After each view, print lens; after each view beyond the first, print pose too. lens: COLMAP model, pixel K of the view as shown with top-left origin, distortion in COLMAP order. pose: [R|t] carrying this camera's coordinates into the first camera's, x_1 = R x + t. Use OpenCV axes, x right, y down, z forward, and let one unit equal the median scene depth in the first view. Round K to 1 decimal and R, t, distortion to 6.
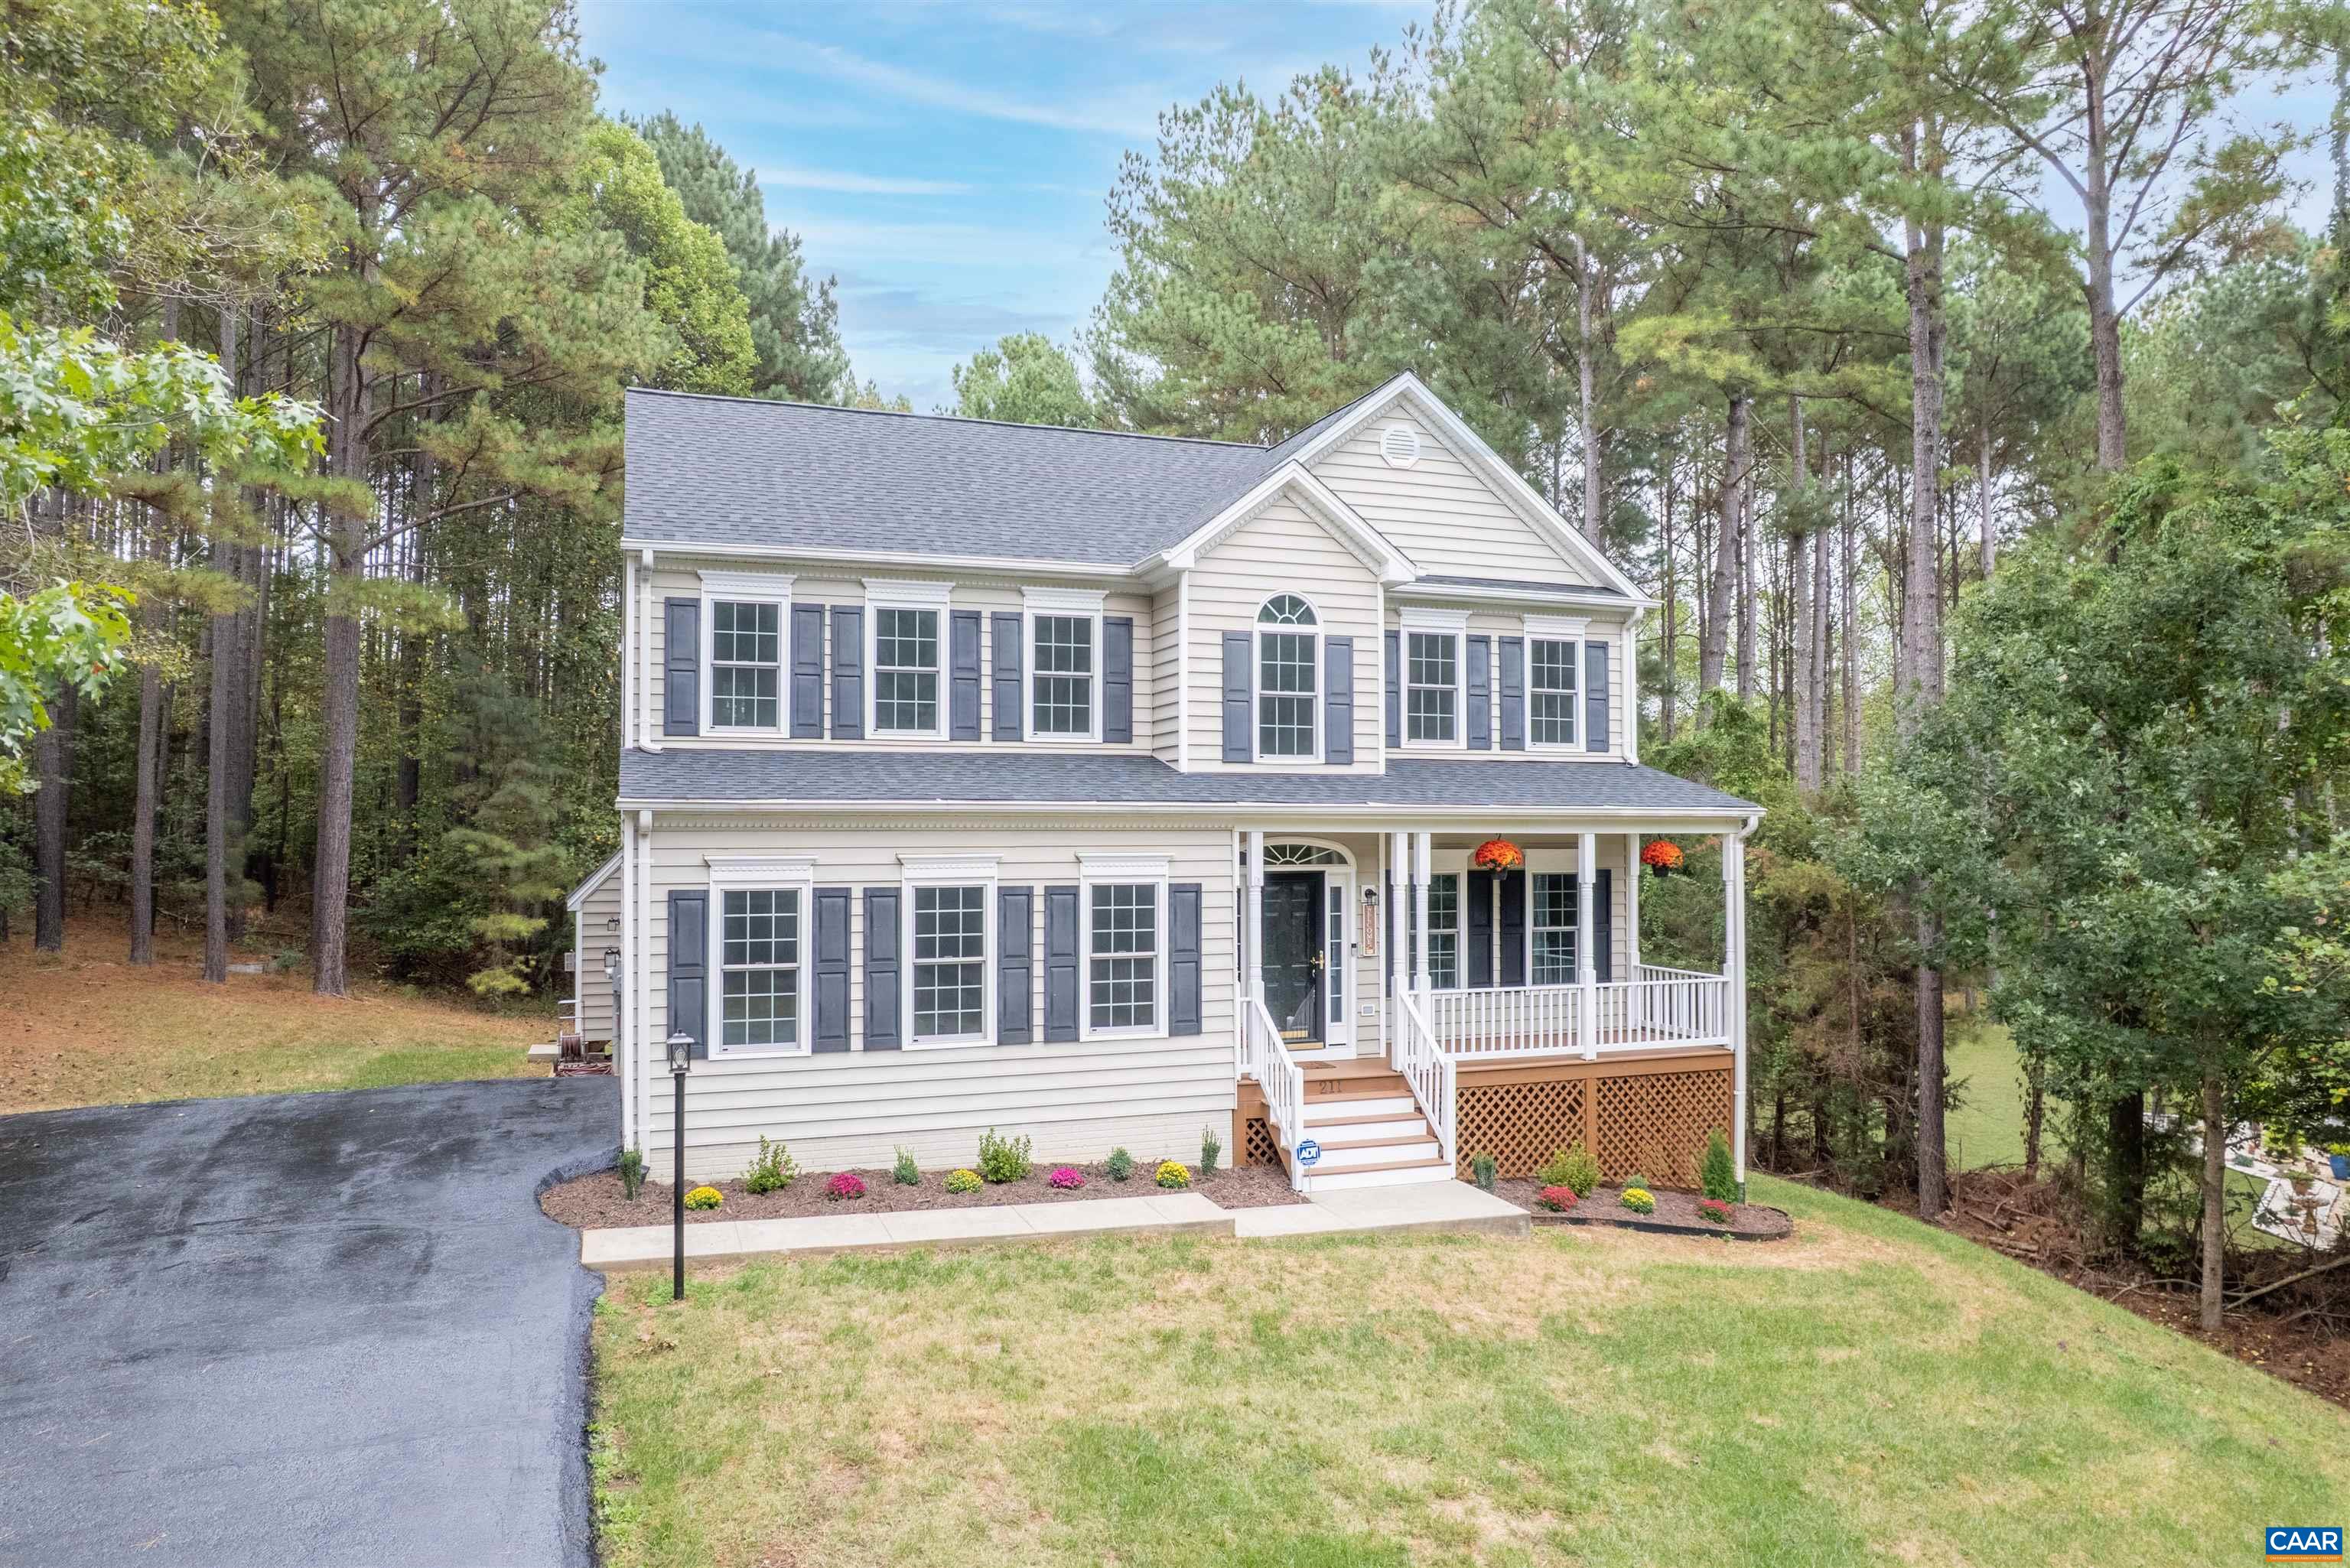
lens RADIAL K [[1492.9, 0, 1175.0], [0, 1492.9, 784.0], [0, 0, 1]] dist [-0.043341, 0.000061]
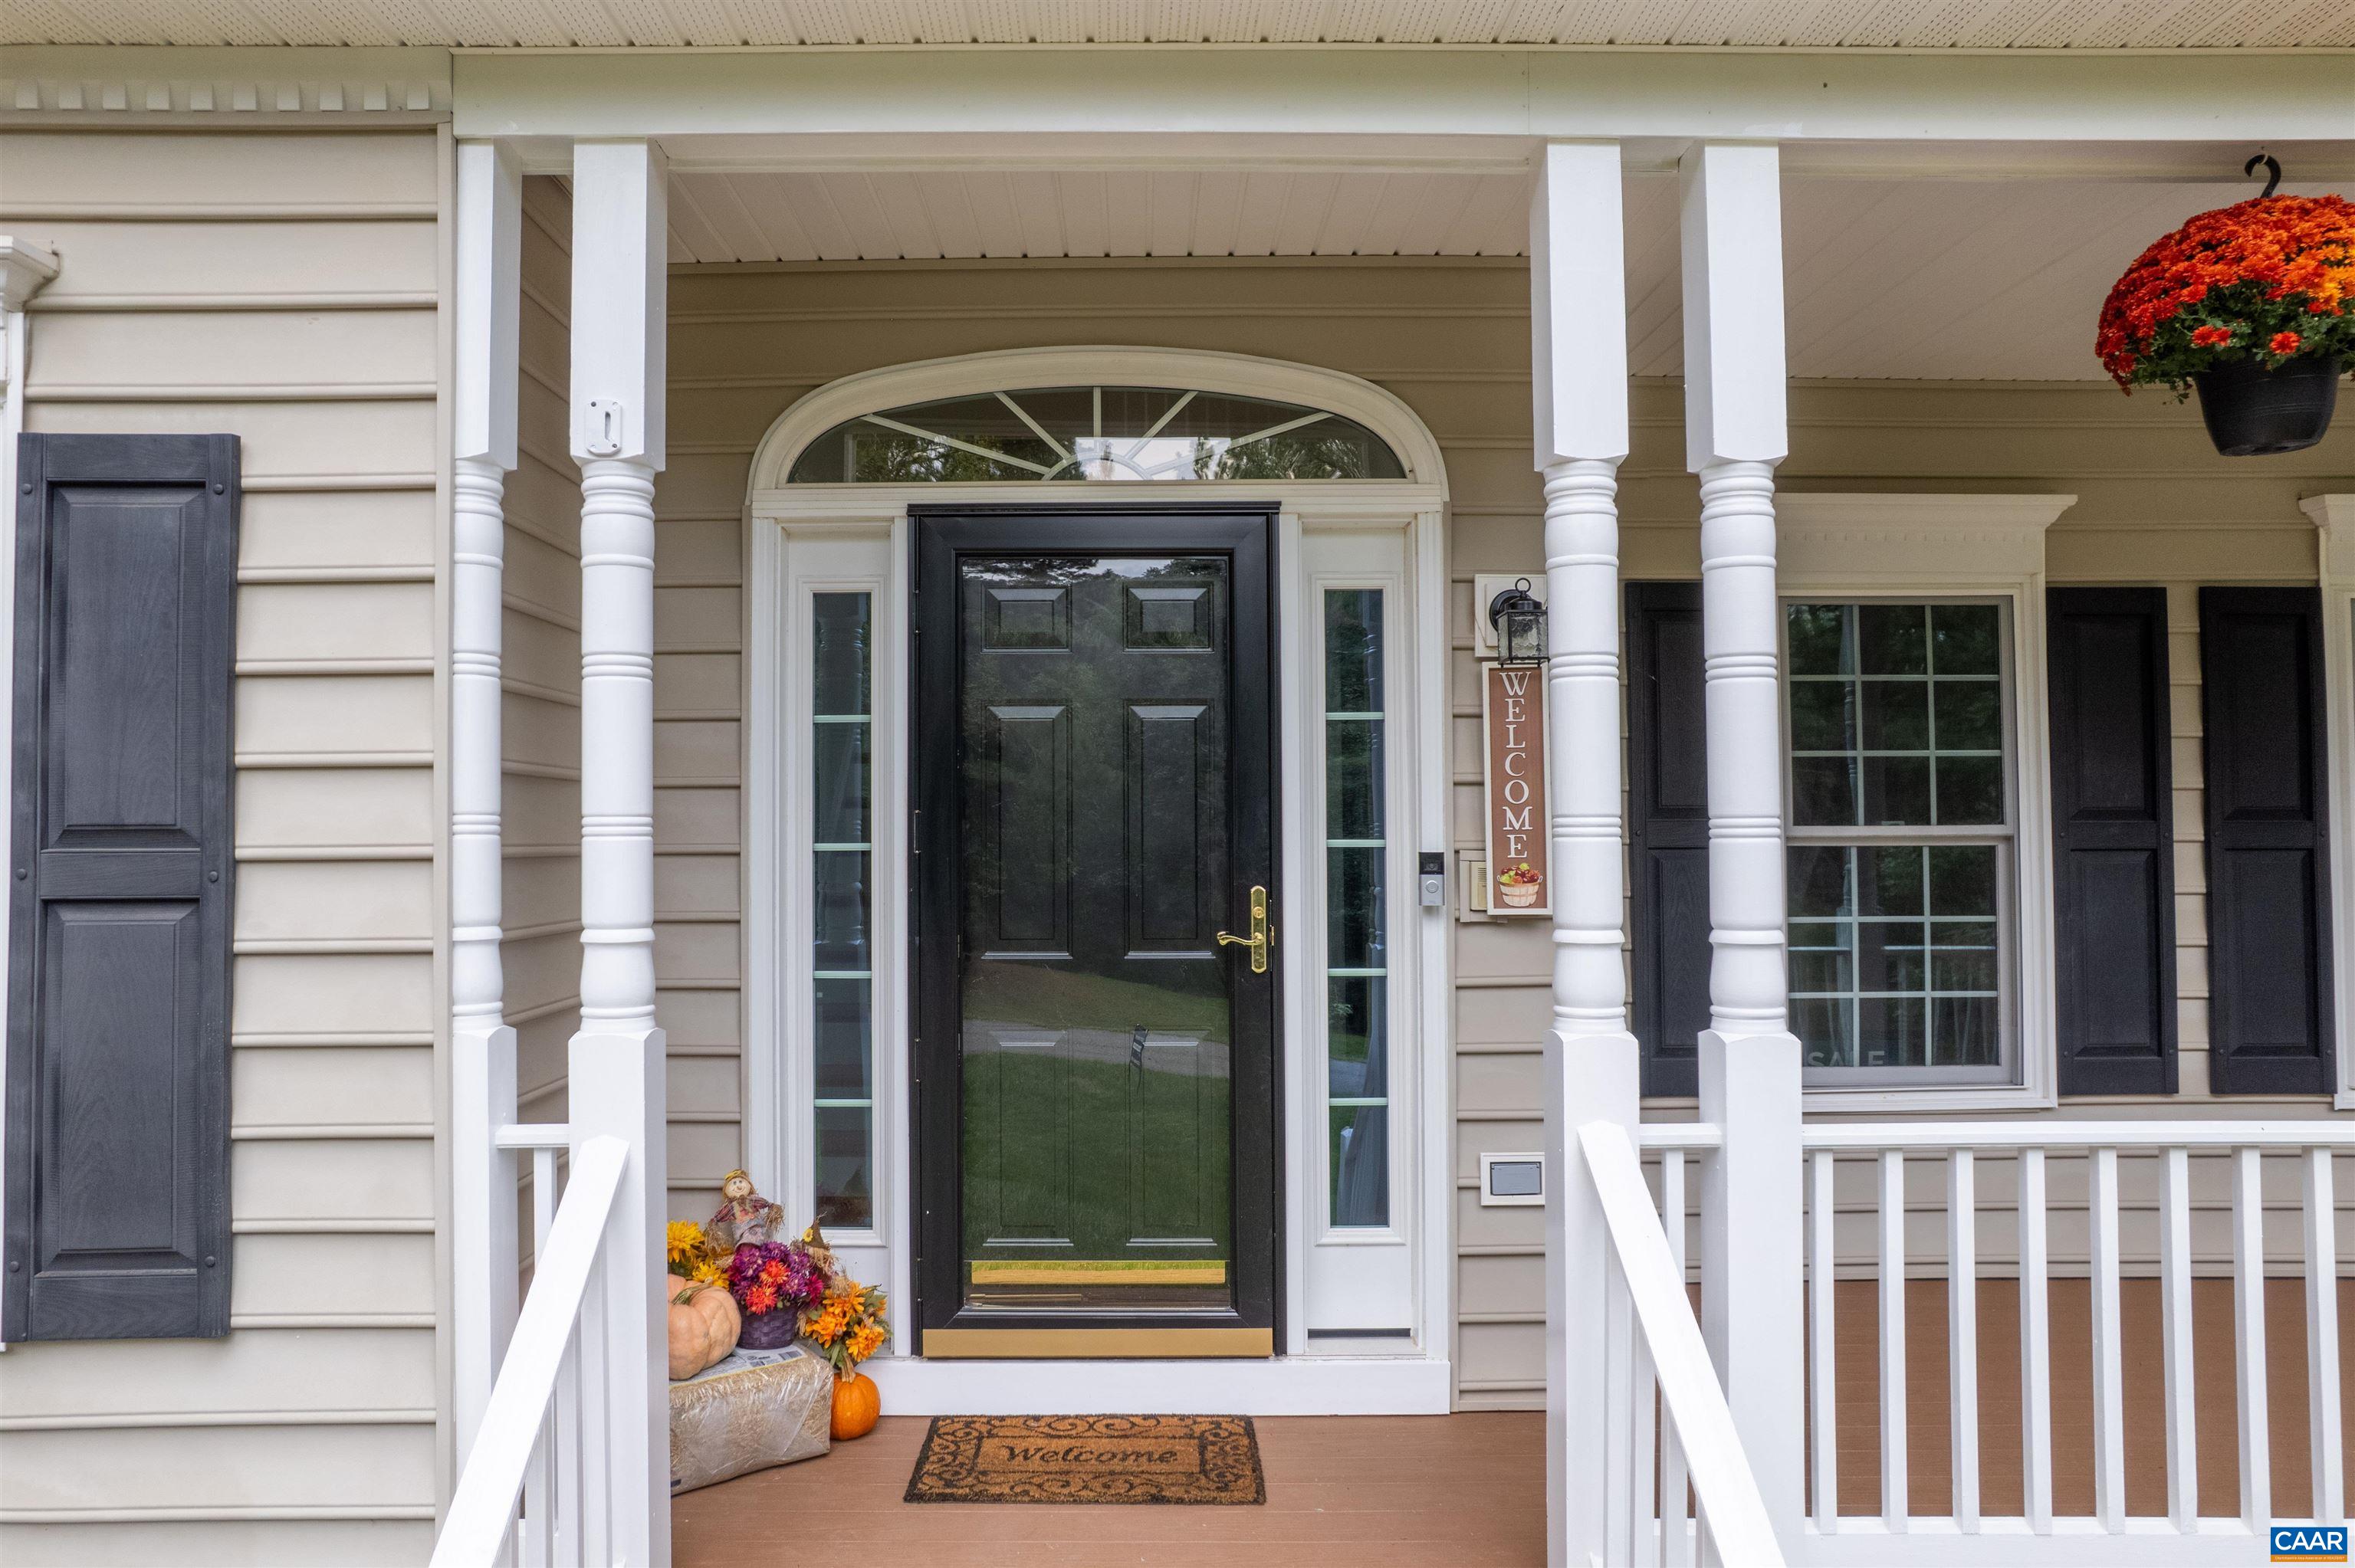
lens RADIAL K [[1532.8, 0, 1122.9], [0, 1532.8, 789.5], [0, 0, 1]] dist [-0.082663, 0.074131]
pose [[0.938848, -0.013086, -0.344083, 0.156189], [0.015510, 0.999871, 0.004293, 0.098782], [0.343983, -0.009367, 0.938929, 0.806745]]
